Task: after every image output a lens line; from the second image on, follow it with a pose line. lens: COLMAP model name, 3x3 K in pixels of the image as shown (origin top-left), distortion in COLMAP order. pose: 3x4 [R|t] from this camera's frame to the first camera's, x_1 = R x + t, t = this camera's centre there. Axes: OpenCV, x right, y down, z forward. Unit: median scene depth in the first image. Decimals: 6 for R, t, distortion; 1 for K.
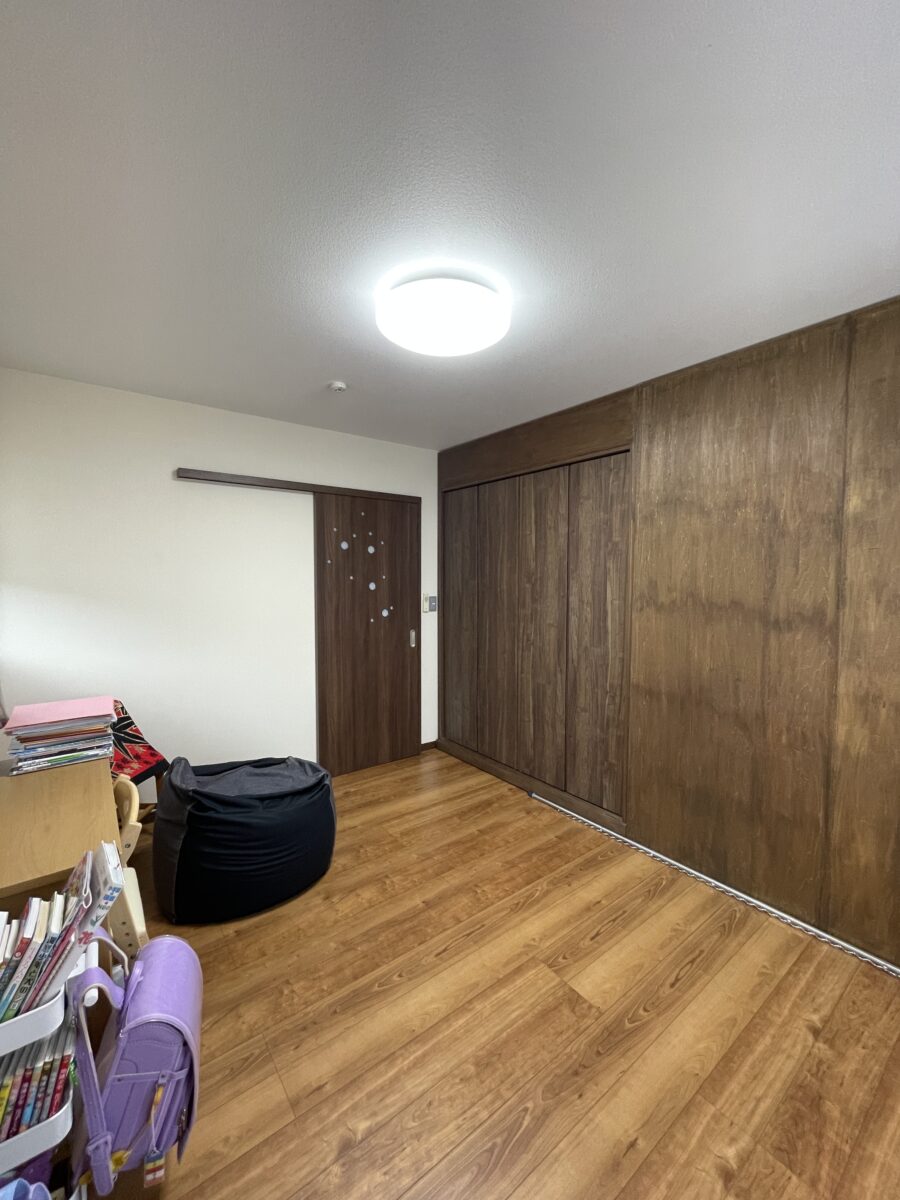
lens RADIAL K [[485.6, 0, 450.0], [0, 485.6, 600.0], [0, 0, 1]] dist [-0.000670, 0.000321]
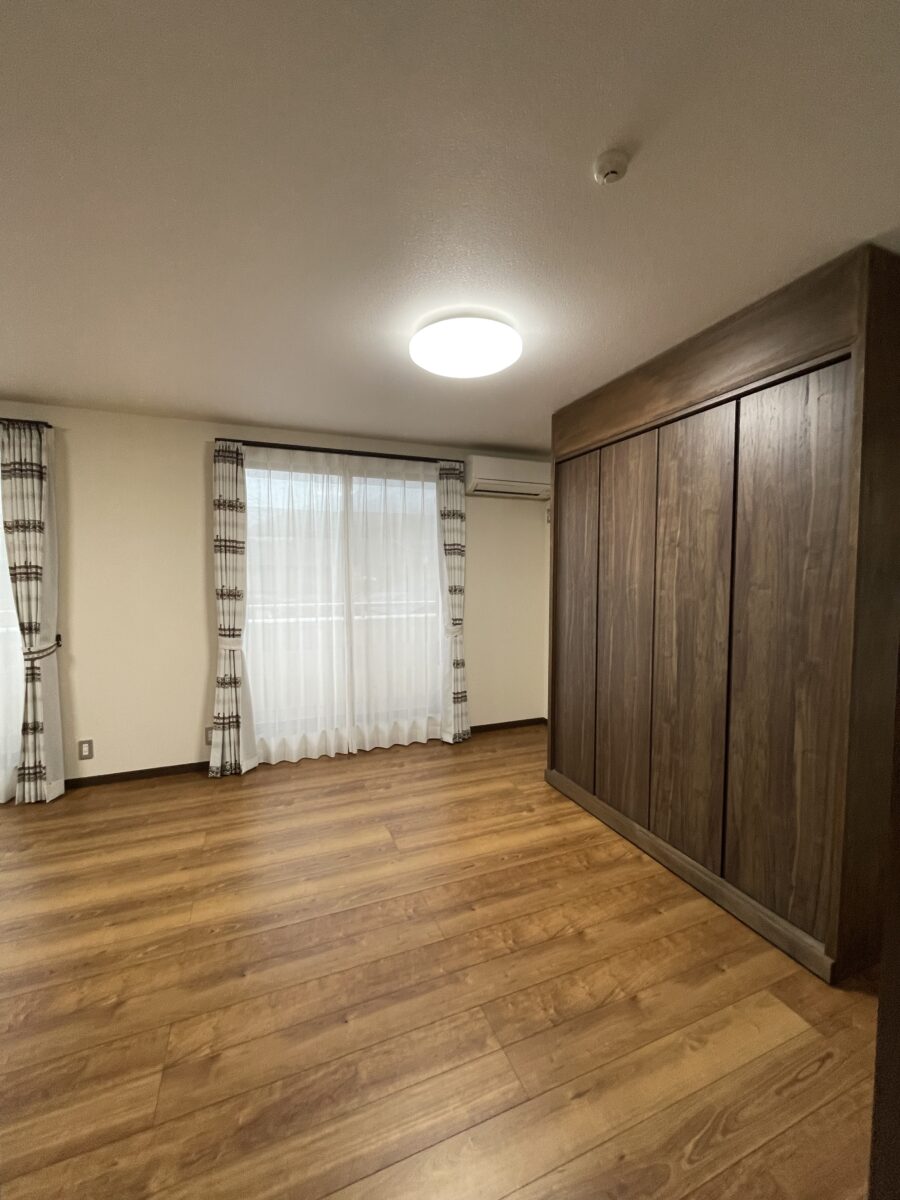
lens RADIAL K [[485.6, 0, 450.0], [0, 485.6, 600.0], [0, 0, 1]] dist [-0.000670, 0.000321]
pose [[-0.965420, -0.011747, 0.260436, -0.284039], [0.015261, 0.994724, 0.101441, -0.083146], [-0.260254, 0.101908, -0.960147, 2.108613]]
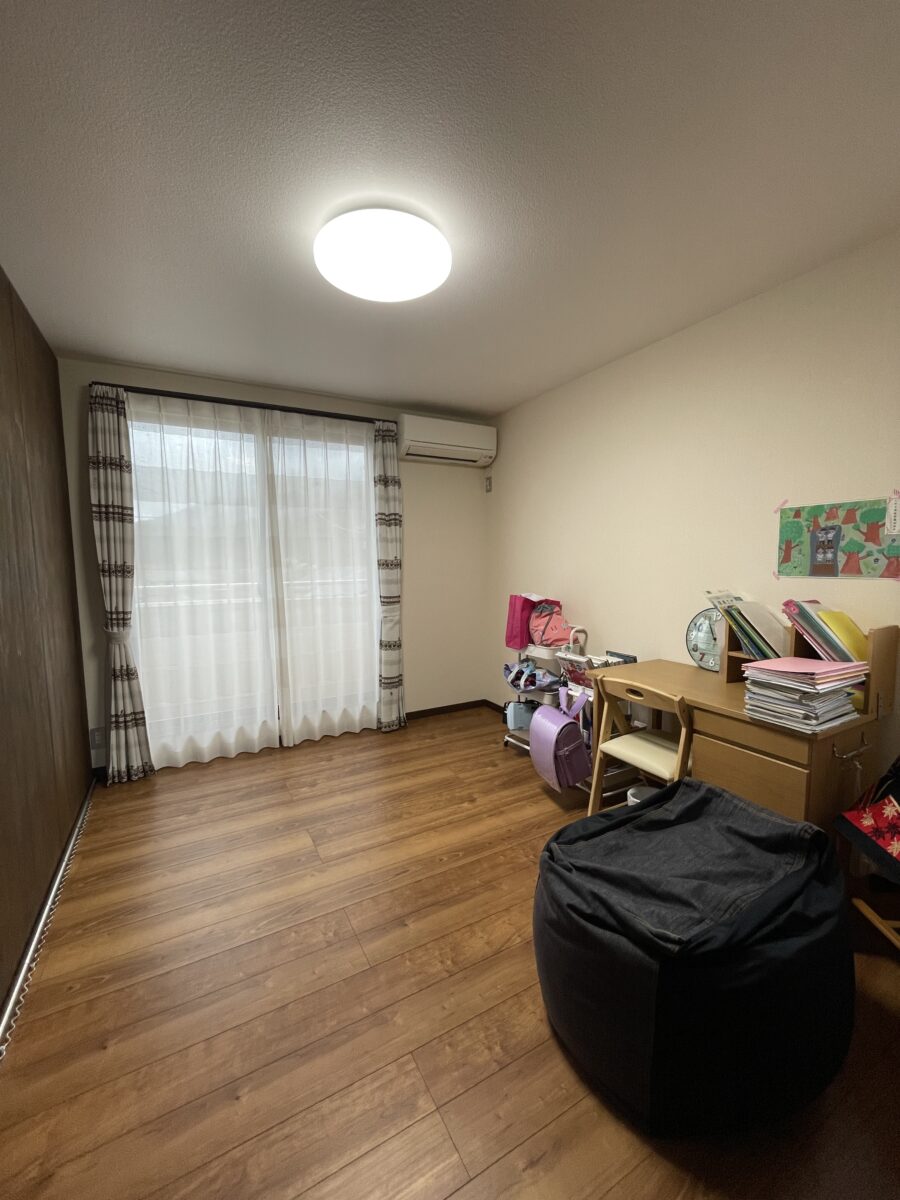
lens RADIAL K [[485.6, 0, 450.0], [0, 485.6, 600.0], [0, 0, 1]] dist [-0.000670, 0.000321]
pose [[-0.989366, 0.002181, 0.145433, -0.279178], [0.021606, 0.990998, 0.132119, -0.020171], [-0.143835, 0.133856, -0.980507, 1.937985]]
